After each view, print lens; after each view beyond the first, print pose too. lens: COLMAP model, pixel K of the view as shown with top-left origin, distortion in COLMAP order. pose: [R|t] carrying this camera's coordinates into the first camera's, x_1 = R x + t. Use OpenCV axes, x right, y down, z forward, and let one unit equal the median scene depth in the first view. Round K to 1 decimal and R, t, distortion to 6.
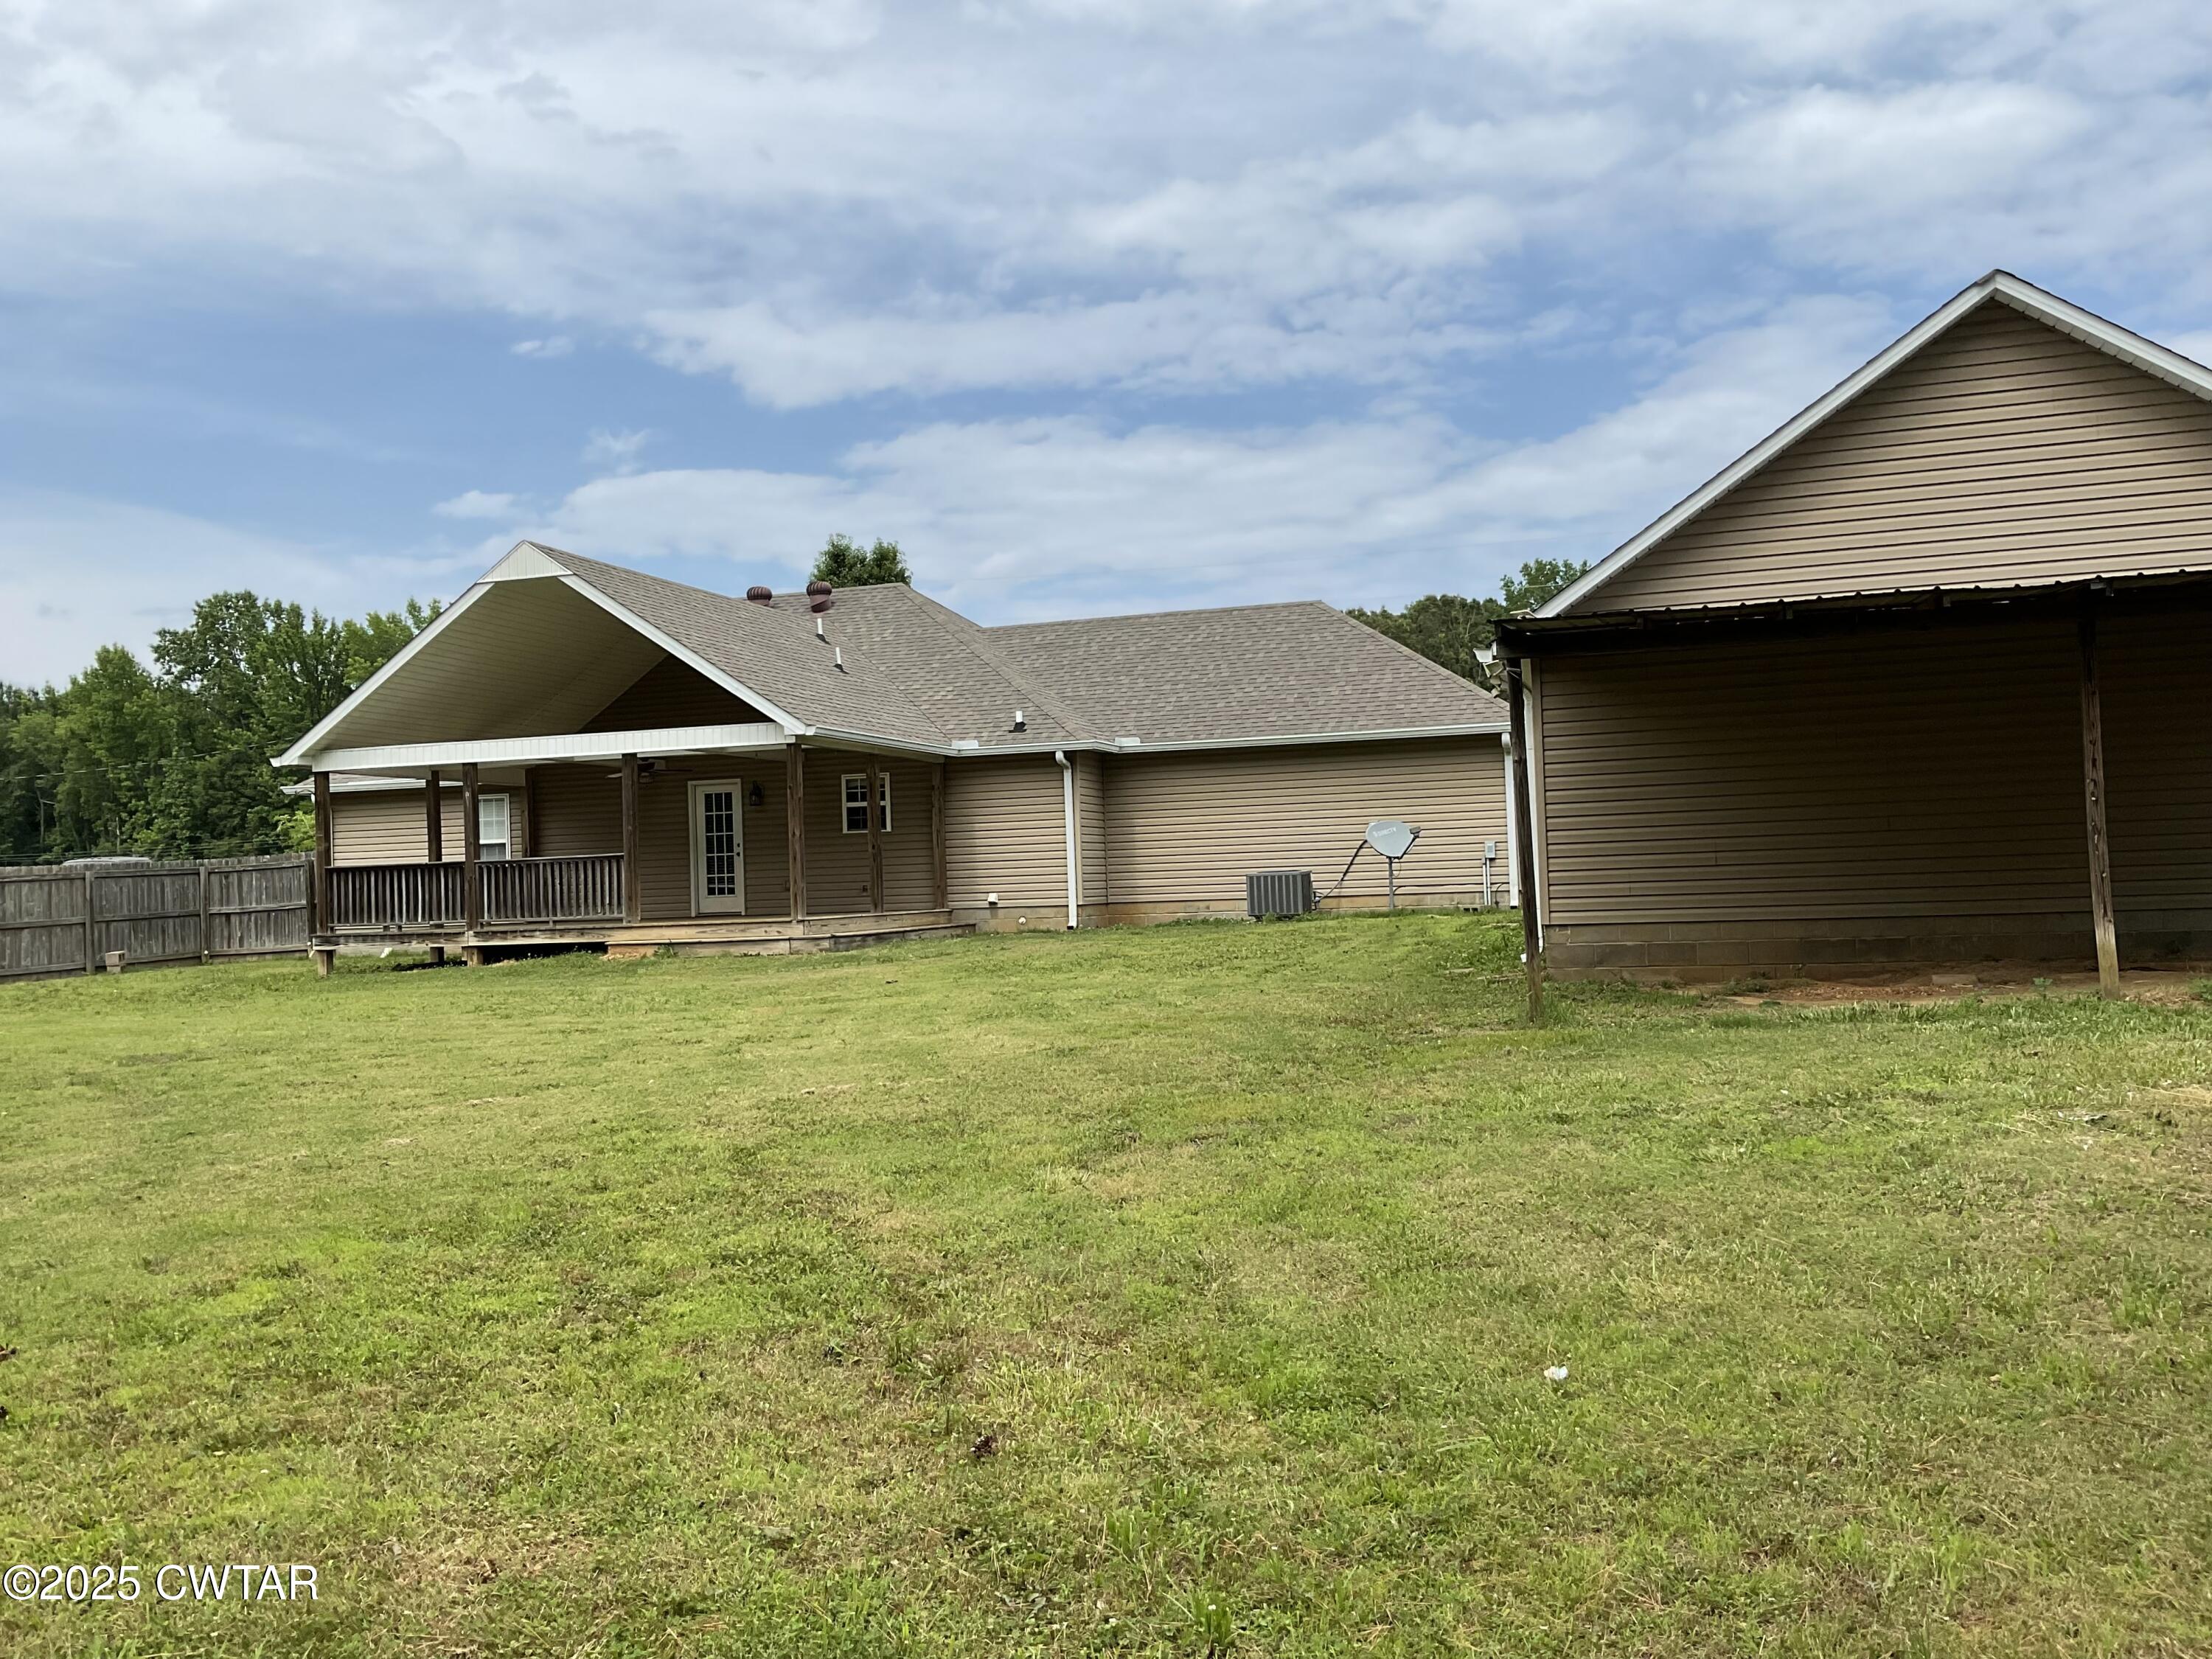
lens RADIAL K [[1842.2, 0, 1106.0], [0, 1842.2, 829.5], [0, 0, 1]] dist [0.102204, -0.174658]
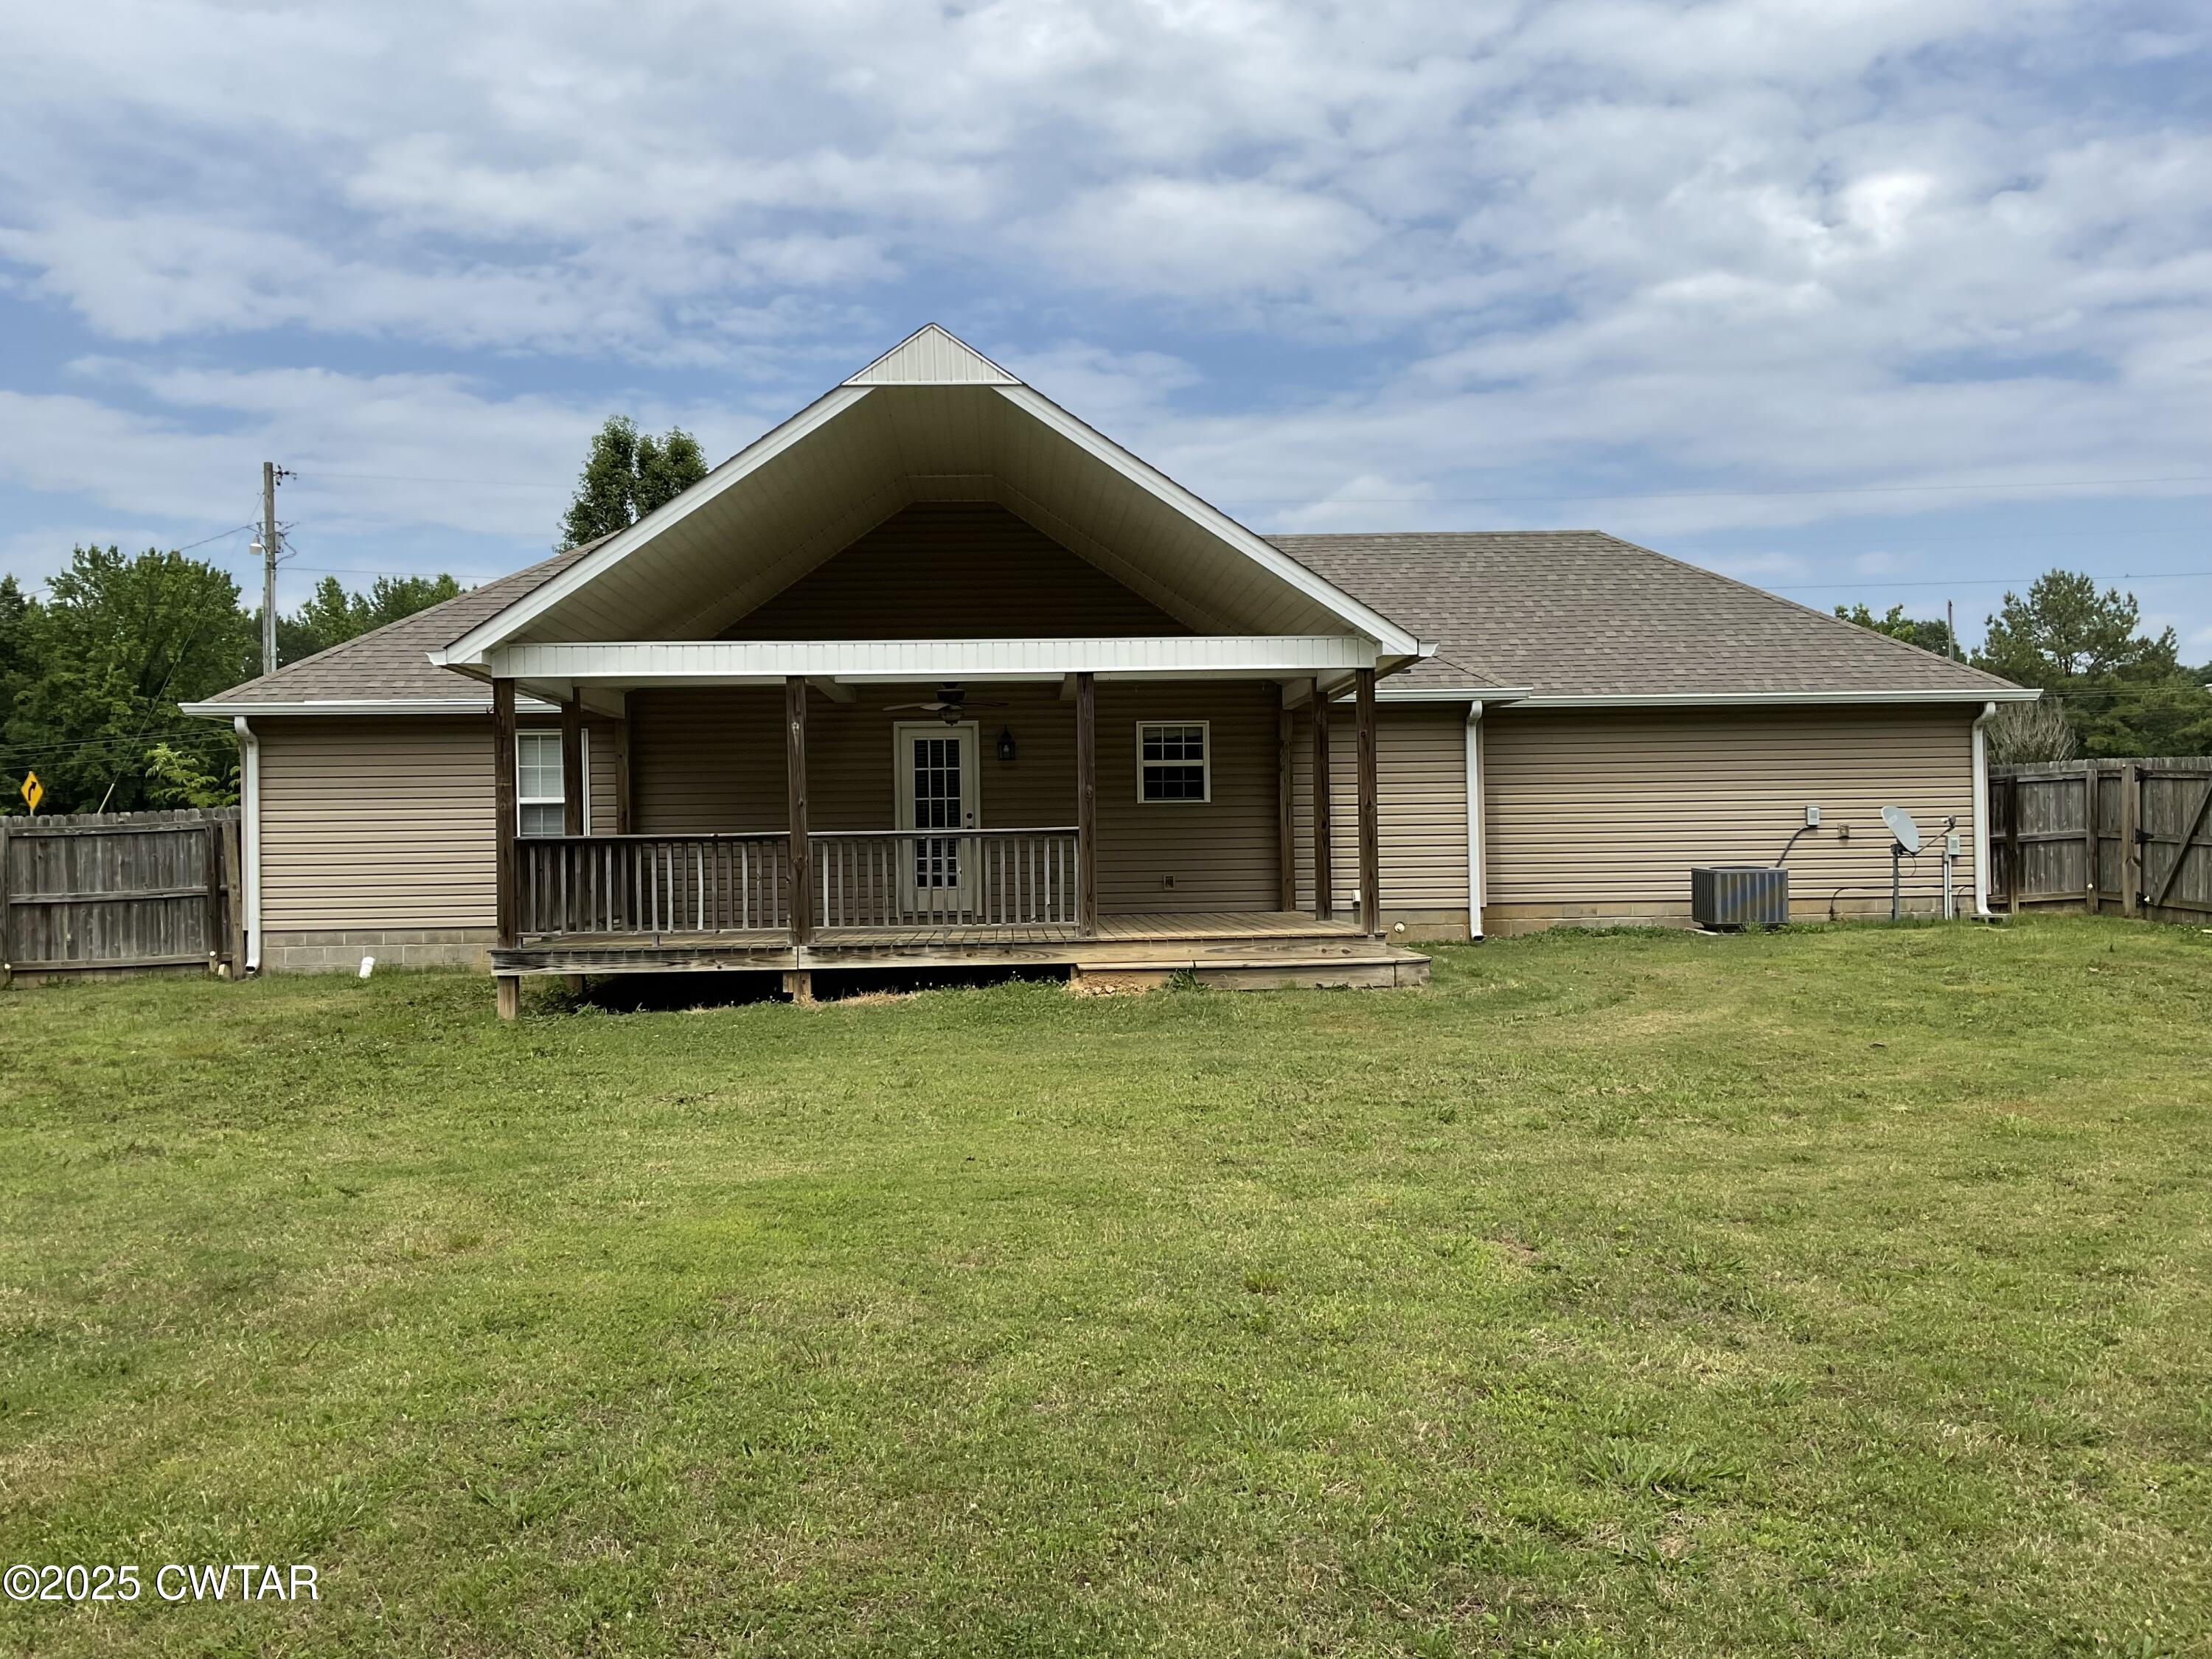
lens RADIAL K [[1842.2, 0, 1106.0], [0, 1842.2, 829.5], [0, 0, 1]] dist [0.102204, -0.174658]
pose [[0.938559, 0.021793, 0.344429, -0.403232], [-0.026120, 0.999627, 0.007926, 0.007009], [-0.344128, -0.016436, 0.938779, 0.336986]]
